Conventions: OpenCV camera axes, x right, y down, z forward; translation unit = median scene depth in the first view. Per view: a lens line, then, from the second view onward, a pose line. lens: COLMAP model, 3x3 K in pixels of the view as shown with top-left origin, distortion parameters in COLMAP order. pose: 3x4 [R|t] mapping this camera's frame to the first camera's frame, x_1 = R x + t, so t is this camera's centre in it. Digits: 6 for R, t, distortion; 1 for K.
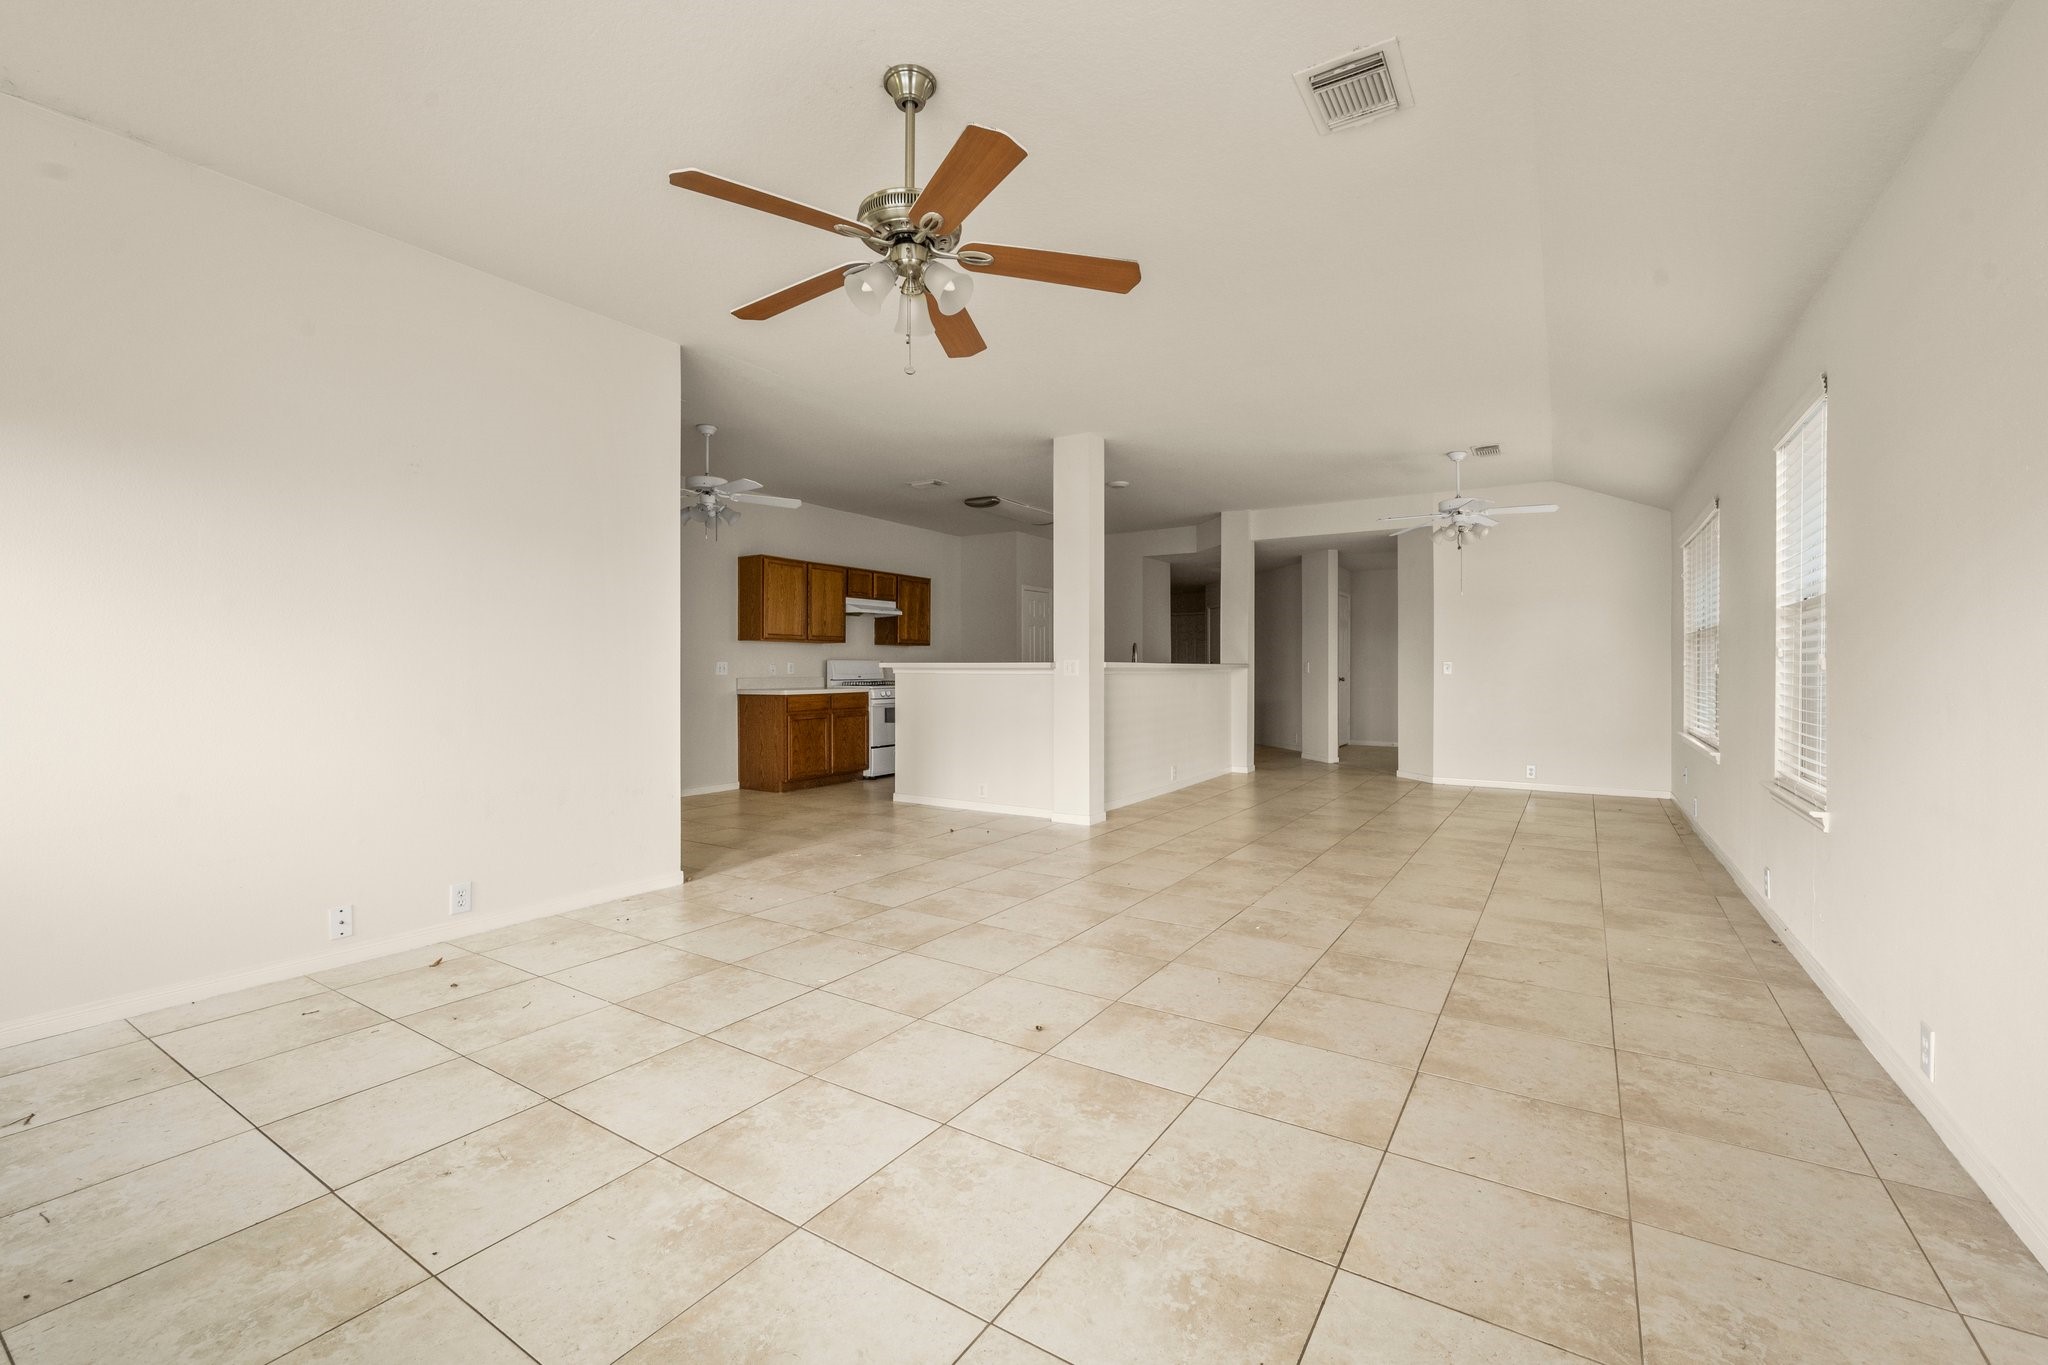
lens RADIAL K [[868.1, 0, 1025.4], [0, 868.1, 679.2], [0, 0, 1]] dist [-0.005013, -0.000331]
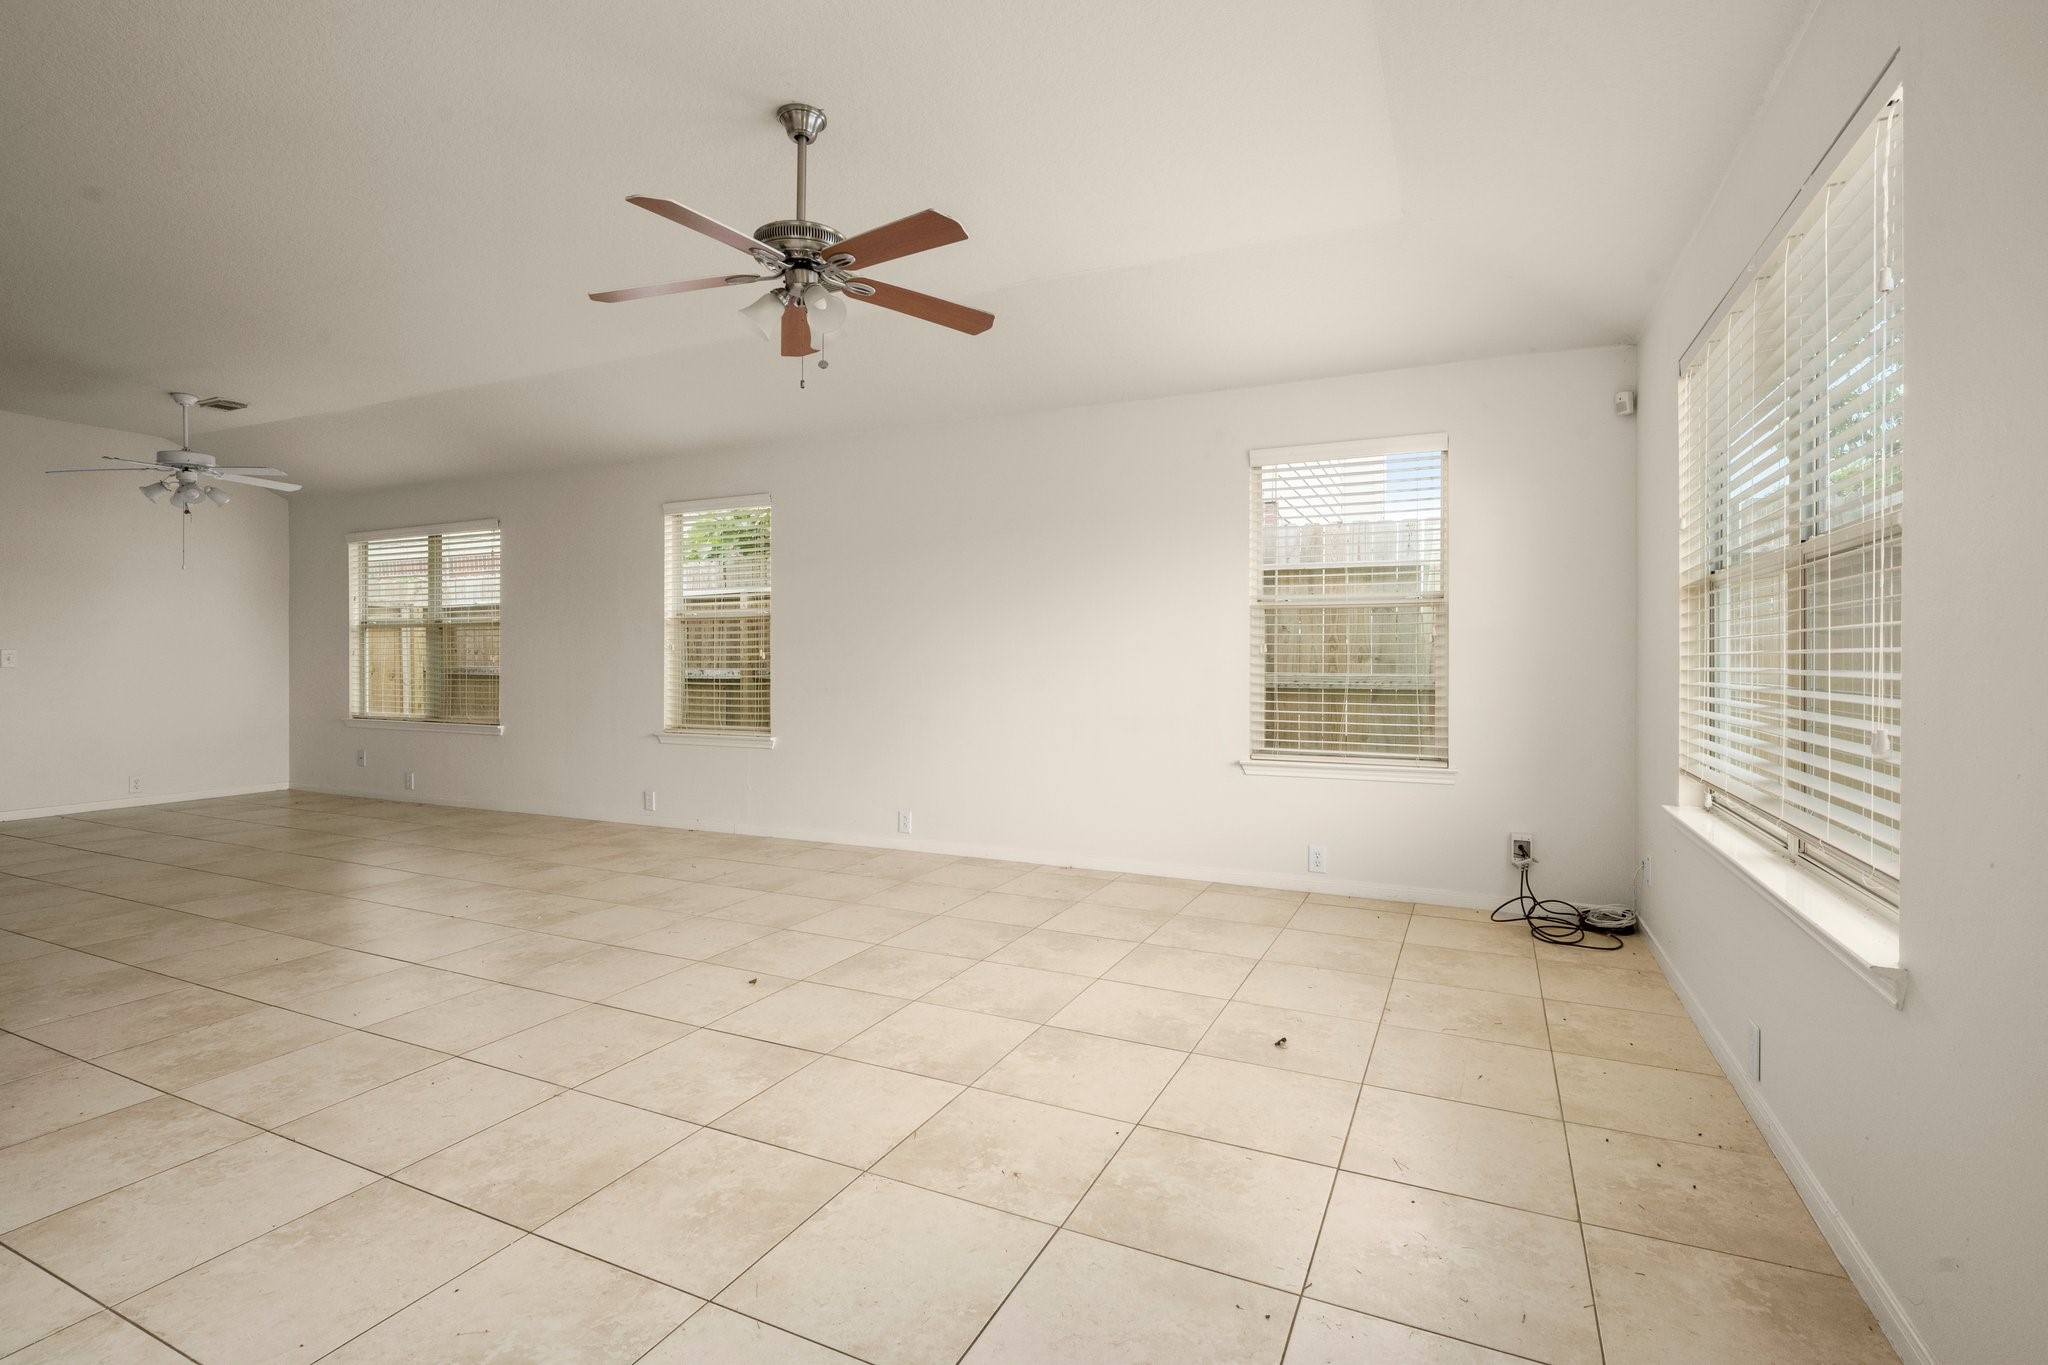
lens RADIAL K [[948.8, 0, 1025.7], [0, 948.8, 666.6], [0, 0, 1]] dist [0.000287, -0.000139]
pose [[-0.122662, -0.011934, 0.992377, -1.061571], [0.013510, 0.999815, 0.013693, -0.014404], [-0.992356, 0.015087, -0.122479, 0.678648]]
